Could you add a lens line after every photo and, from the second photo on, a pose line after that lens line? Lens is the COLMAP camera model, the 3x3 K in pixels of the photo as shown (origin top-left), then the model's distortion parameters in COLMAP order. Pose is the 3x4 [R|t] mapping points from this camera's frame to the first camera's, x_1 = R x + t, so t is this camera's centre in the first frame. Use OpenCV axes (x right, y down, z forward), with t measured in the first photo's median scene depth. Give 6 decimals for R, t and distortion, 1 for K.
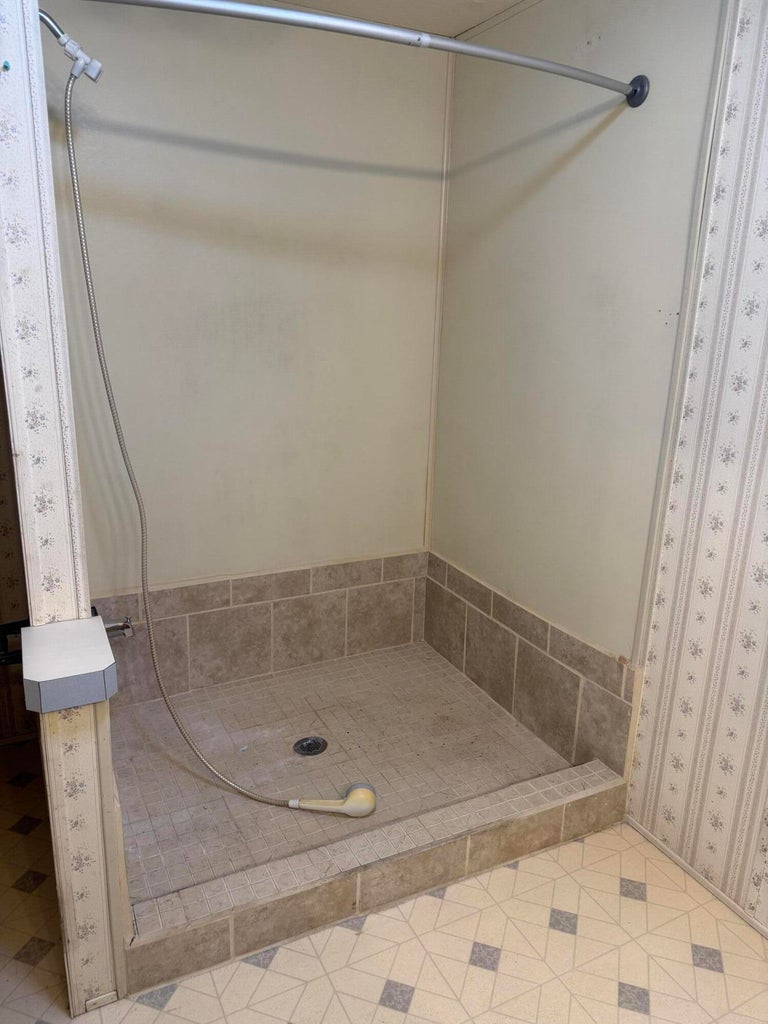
lens RADIAL K [[732.0, 0, 381.4], [0, 732.0, 509.8], [0, 0, 1]] dist [0.038920, -0.045650]
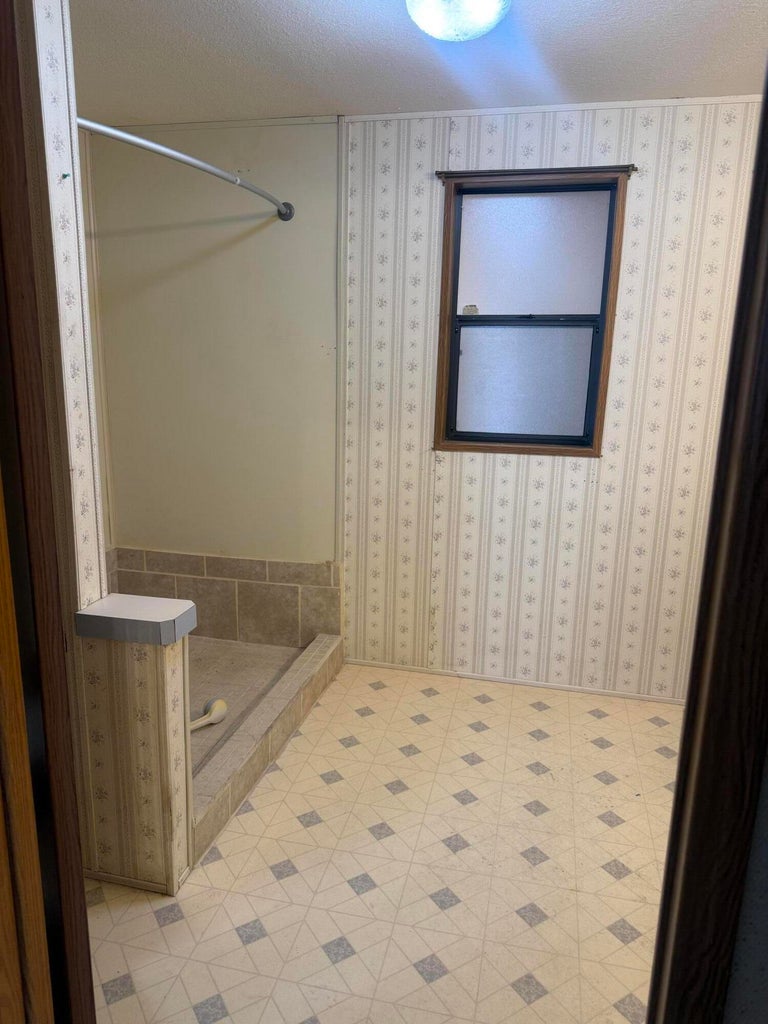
lens RADIAL K [[732.0, 0, 378.6], [0, 732.0, 513.9], [0, 0, 1]] dist [0.038920, -0.045650]
pose [[0.637608, -0.186038, 0.747560, -0.824756], [0.206873, 0.976107, 0.066469, 0.017573], [-0.742065, 0.112269, 0.660860, -0.155782]]
